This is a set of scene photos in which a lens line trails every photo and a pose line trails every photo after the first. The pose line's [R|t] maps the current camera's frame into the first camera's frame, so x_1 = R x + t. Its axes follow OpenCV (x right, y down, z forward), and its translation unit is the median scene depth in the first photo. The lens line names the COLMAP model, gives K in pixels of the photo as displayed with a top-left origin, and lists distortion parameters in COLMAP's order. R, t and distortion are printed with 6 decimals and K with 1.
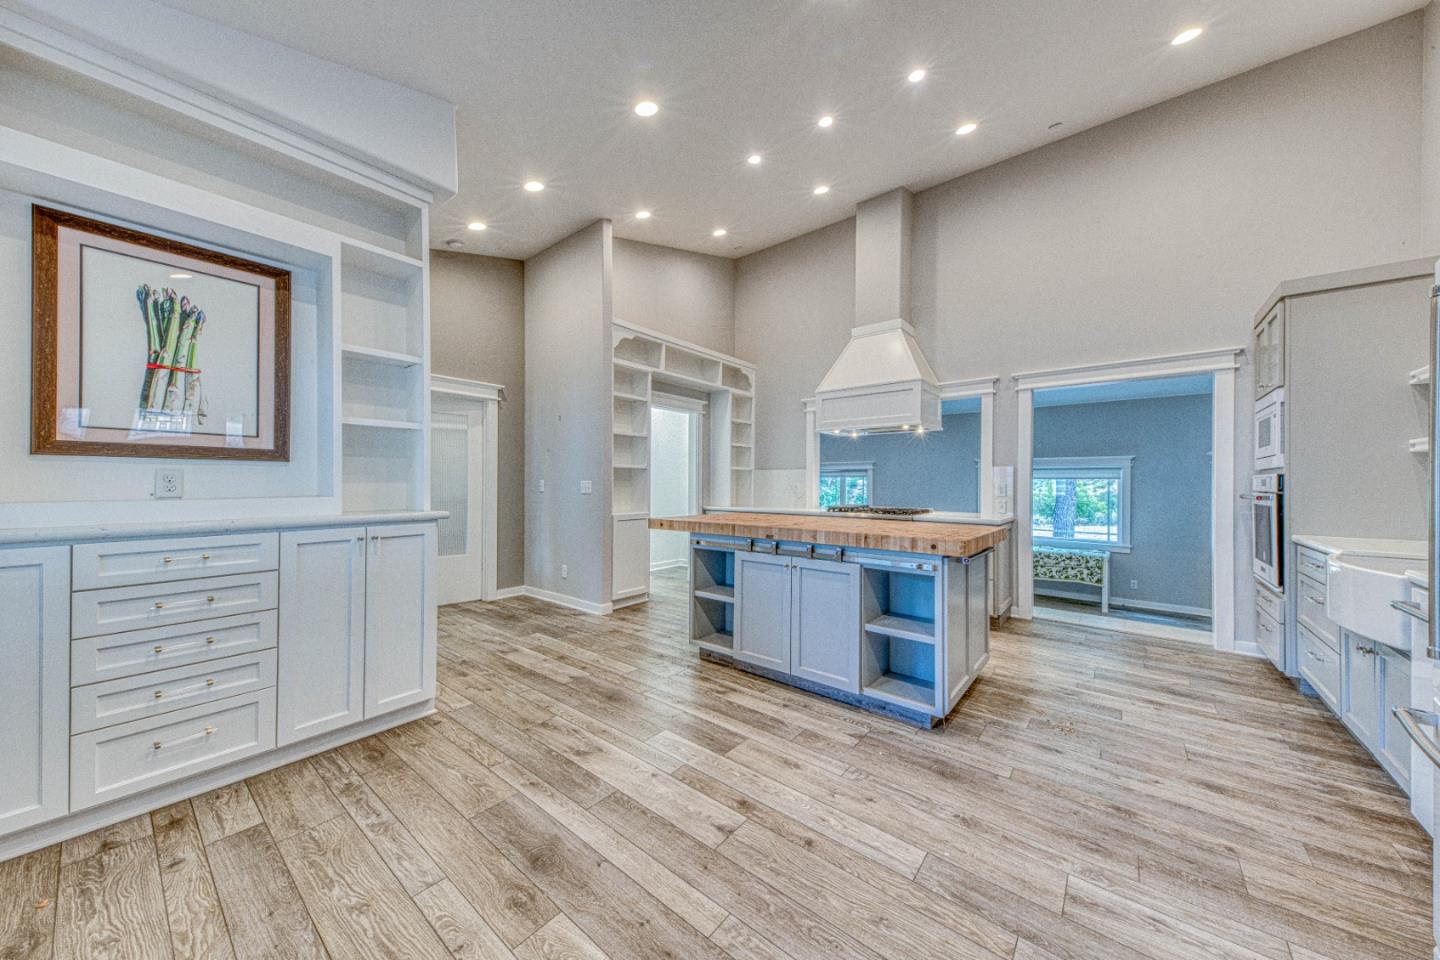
lens RADIAL K [[483.0, 0, 722.6], [0, 483.0, 498.6], [0, 0, 1]] dist [0.038015, -0.011786]
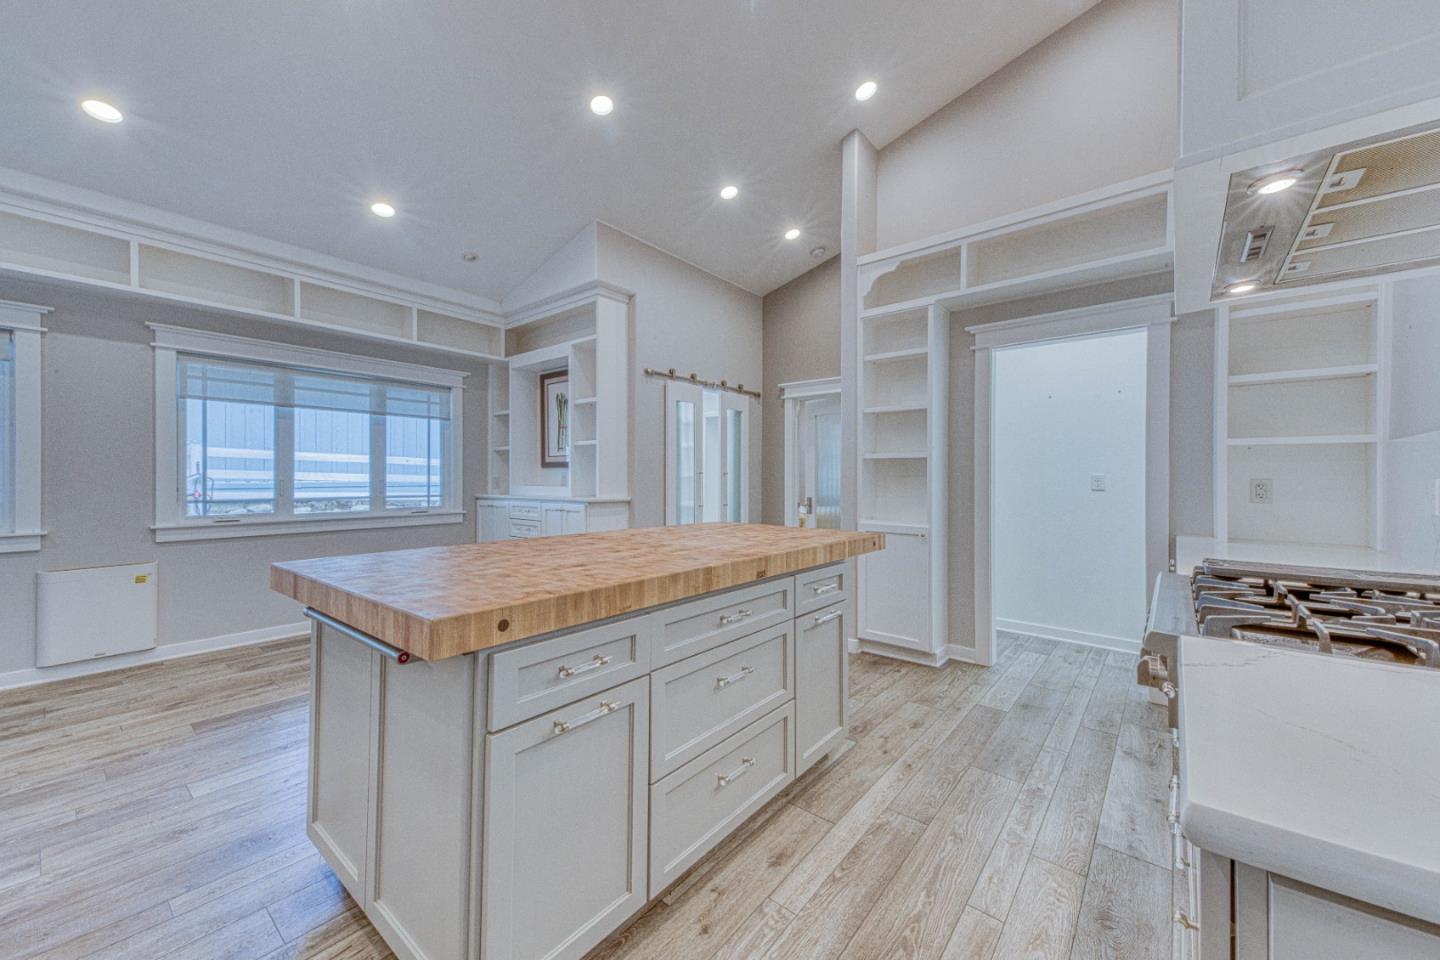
lens RADIAL K [[548.2, 0, 720.0], [0, 548.2, 480.0], [0, 0, 1]] dist [0.049964, -0.013125]
pose [[-0.006878, -0.002804, -0.999972, 1.004509], [-0.037621, 0.999289, -0.002543, -0.032140], [0.999268, 0.037602, -0.006979, 1.281324]]
